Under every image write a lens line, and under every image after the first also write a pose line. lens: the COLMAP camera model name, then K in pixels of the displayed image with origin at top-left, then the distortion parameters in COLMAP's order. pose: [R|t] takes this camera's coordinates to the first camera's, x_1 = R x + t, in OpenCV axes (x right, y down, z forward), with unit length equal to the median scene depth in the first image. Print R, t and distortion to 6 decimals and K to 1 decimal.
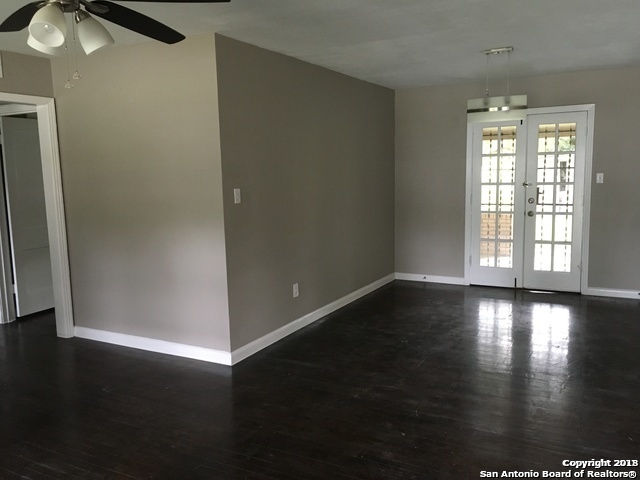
lens RADIAL K [[545.8, 0, 320.0], [0, 545.8, 240.0], [0, 0, 1]] dist [0.006615, 0.003218]
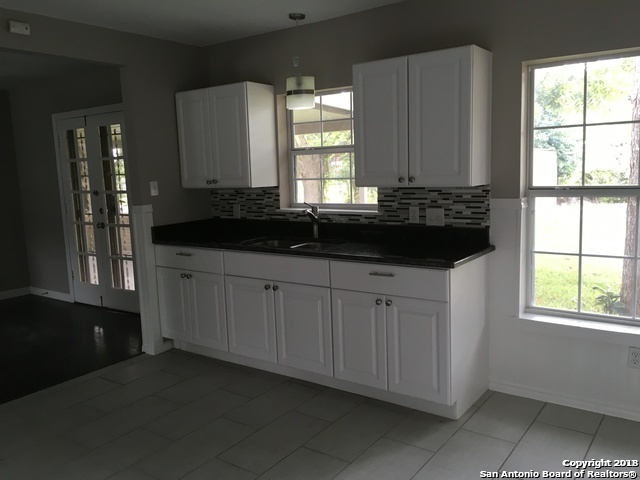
lens RADIAL K [[545.8, 0, 320.0], [0, 545.8, 240.0], [0, 0, 1]] dist [0.006615, 0.003218]
pose [[0.990184, 0.000541, -0.139767, 0.895816], [-0.000131, 0.999996, 0.002942, -0.027902], [0.139768, -0.002895, 0.990180, 0.163758]]
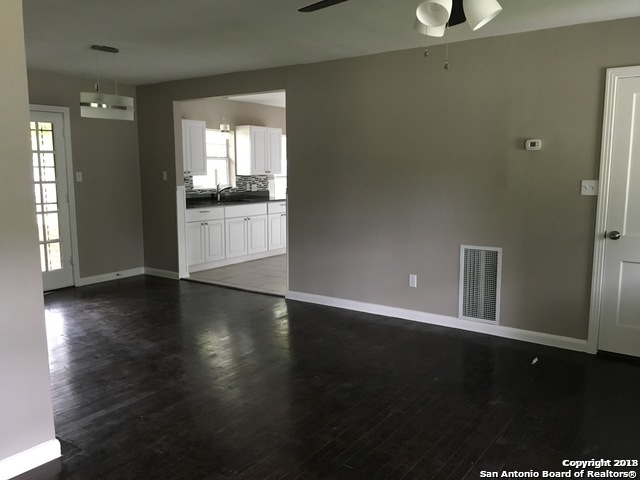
lens RADIAL K [[545.8, 0, 320.0], [0, 545.8, 240.0], [0, 0, 1]] dist [0.006615, 0.003218]
pose [[0.120276, -0.115187, 0.986035, -0.497080], [0.128624, 0.986682, 0.099573, -0.034488], [-0.984373, 0.114851, 0.133490, 0.384140]]
